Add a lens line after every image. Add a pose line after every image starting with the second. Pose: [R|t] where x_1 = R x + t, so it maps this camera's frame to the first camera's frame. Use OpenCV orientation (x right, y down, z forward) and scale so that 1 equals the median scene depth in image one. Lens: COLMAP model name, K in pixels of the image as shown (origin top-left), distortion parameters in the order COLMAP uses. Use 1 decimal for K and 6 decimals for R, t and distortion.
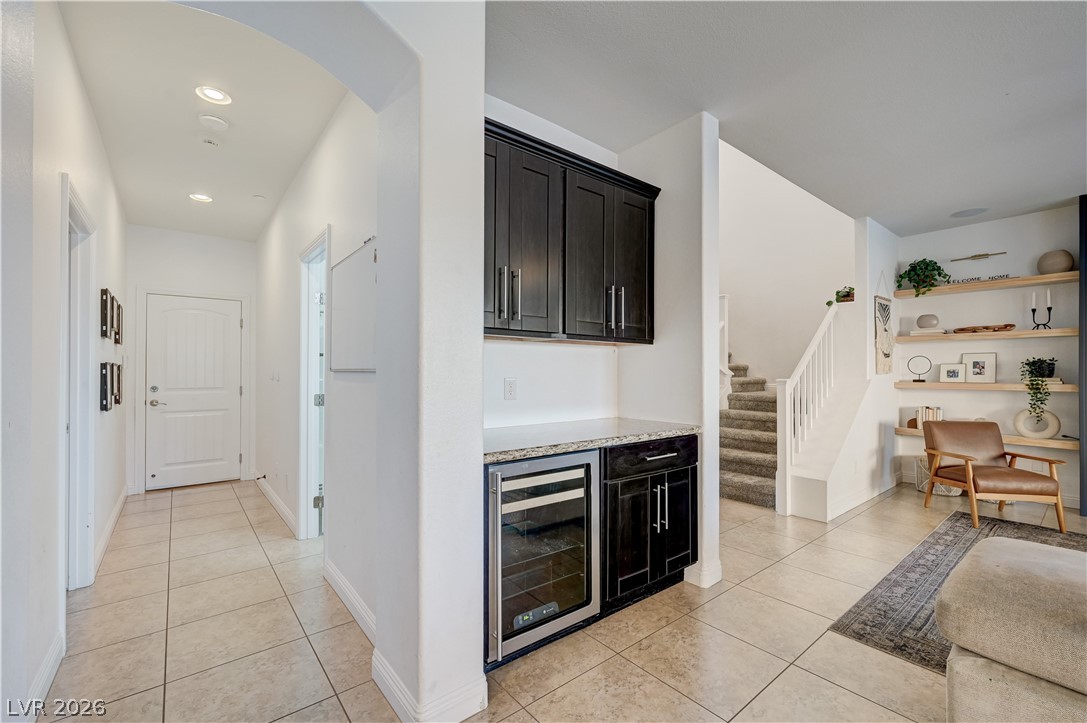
lens RADIAL K [[463.4, 0, 544.5], [0, 463.4, 366.9], [0, 0, 1]] dist [0.000768, 0.000443]
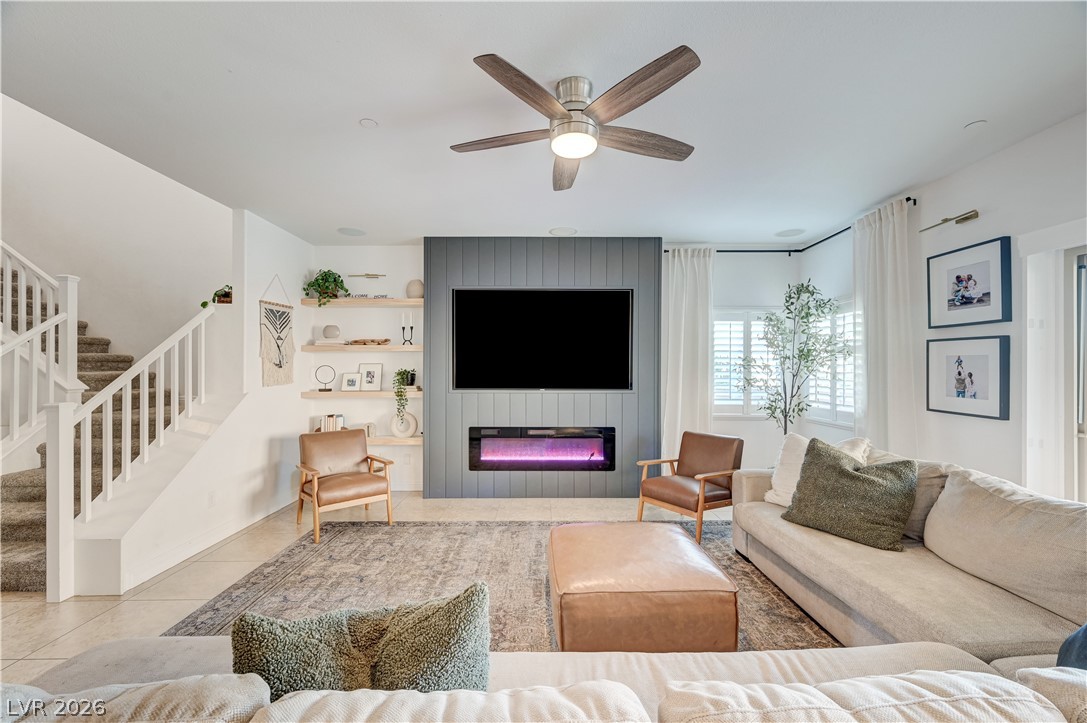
lens RADIAL K [[435.4, 0, 549.2], [0, 435.4, 367.4], [0, 0, 1]] dist [-0.000196, 0.000020]
pose [[0.622554, -0.000671, 0.782577, 0.407336], [-0.003966, 0.999984, 0.004013, -0.027575], [-0.782567, -0.005602, 0.622541, 0.025314]]
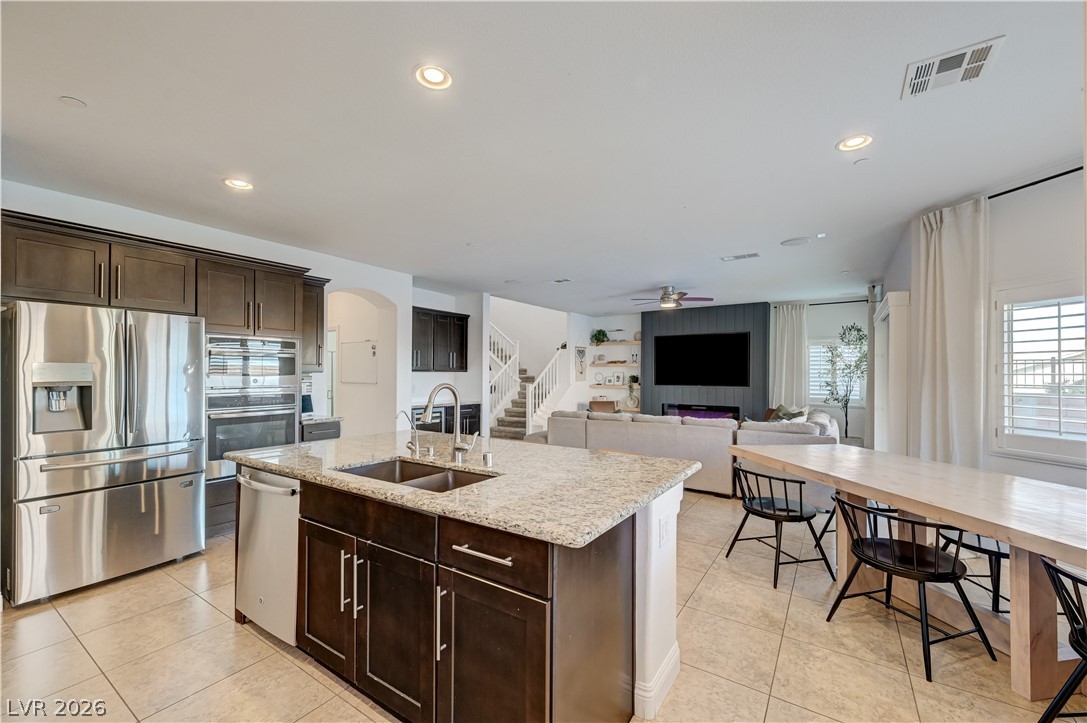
lens RADIAL K [[435.4, 0, 549.2], [0, 435.4, 367.4], [0, 0, 1]] dist [-0.000196, 0.000020]
pose [[0.953107, 0.006792, 0.302557, -0.050964], [-0.004837, 0.999962, -0.007210, -0.037201], [-0.302595, 0.005408, 0.953104, -1.004134]]
